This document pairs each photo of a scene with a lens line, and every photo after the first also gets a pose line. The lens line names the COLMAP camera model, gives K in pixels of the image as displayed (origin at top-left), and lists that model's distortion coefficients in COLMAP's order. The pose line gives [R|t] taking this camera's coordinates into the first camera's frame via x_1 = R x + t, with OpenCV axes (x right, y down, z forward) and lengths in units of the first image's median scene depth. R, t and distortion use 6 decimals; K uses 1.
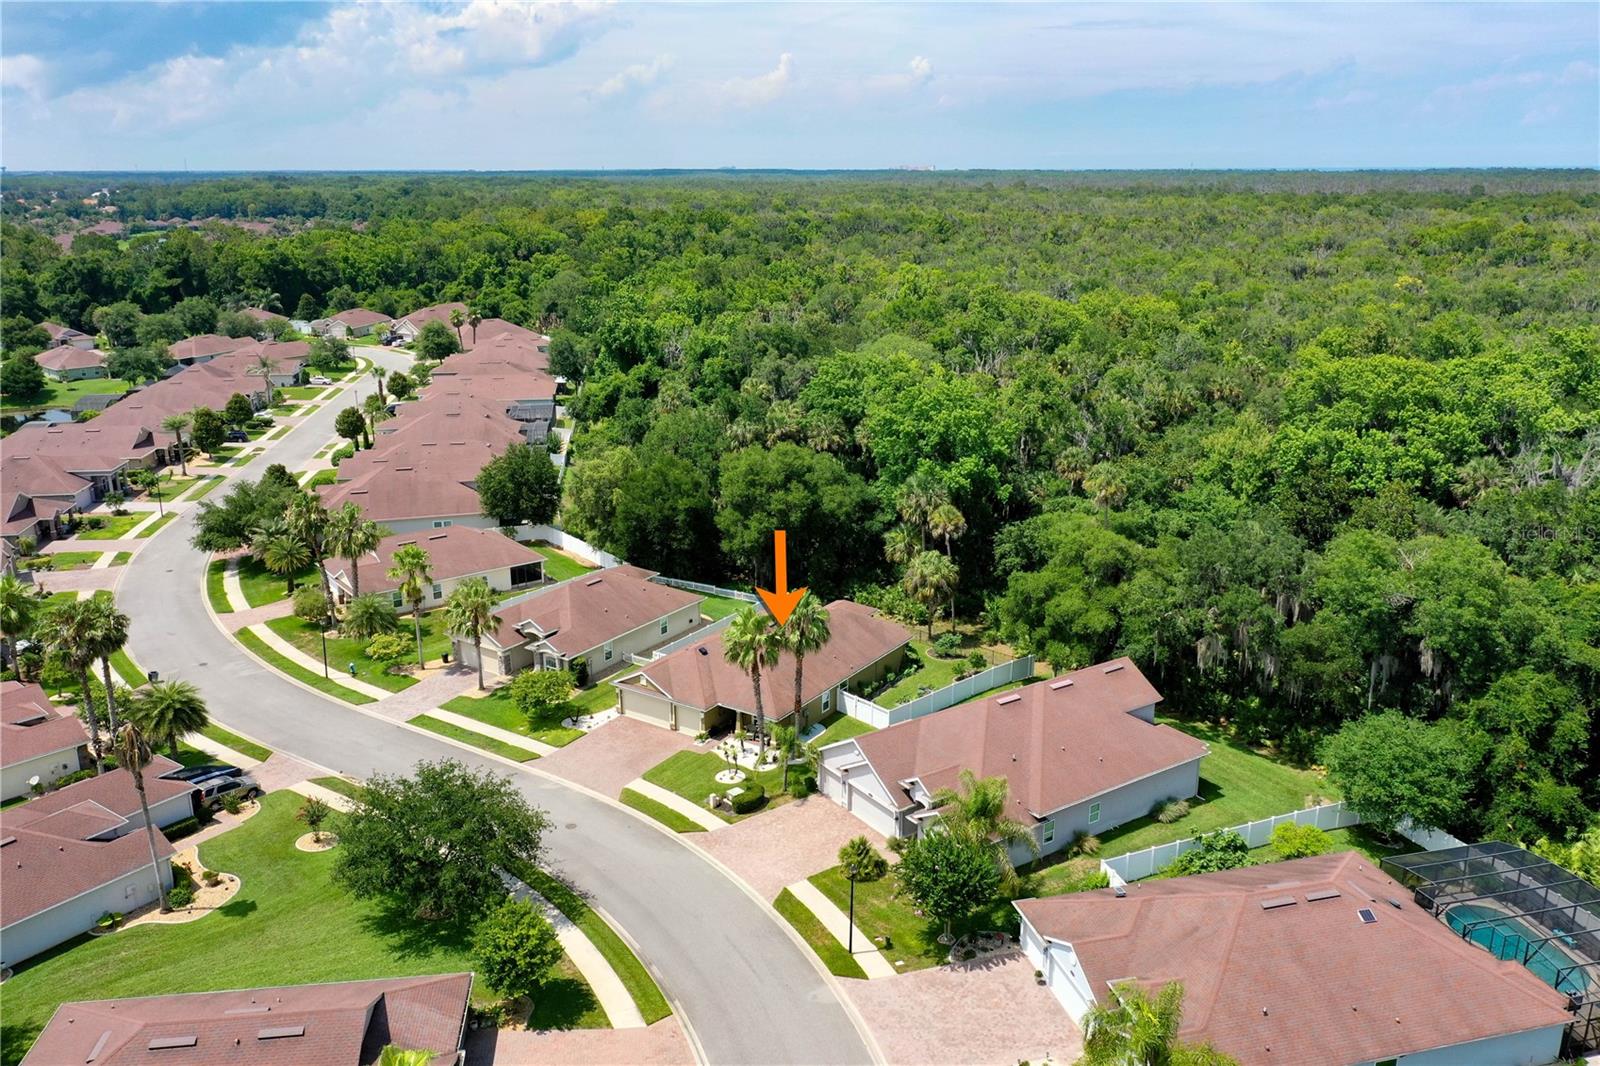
lens RADIAL K [[1258.8, 0, 790.9], [0, 1258.8, 534.8], [0, 0, 1]] dist [0.007075, -0.004647]
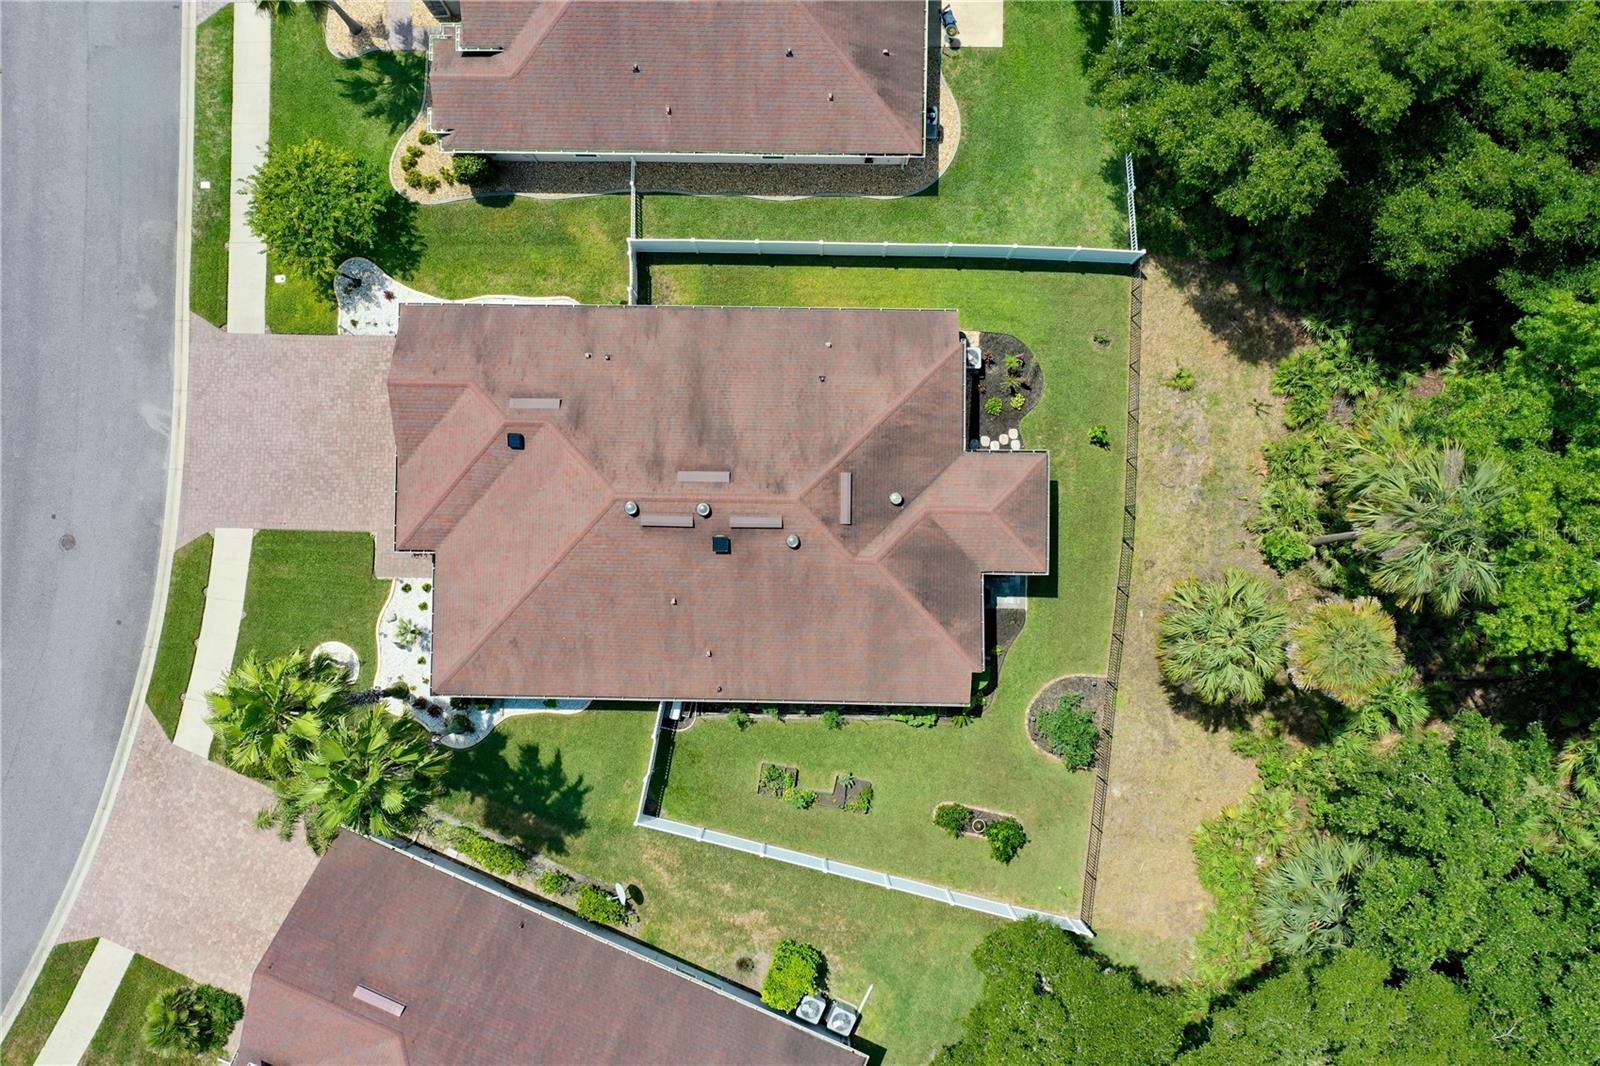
lens RADIAL K [[1258.8, 0, 790.9], [0, 1258.8, 534.8], [0, 0, 1]] dist [0.007075, -0.004647]
pose [[0.548583, 0.835910, -0.017653, 0.020853], [-0.229162, 0.170630, 0.958316, -0.340014], [0.804078, -0.521671, 0.285163, 0.855713]]
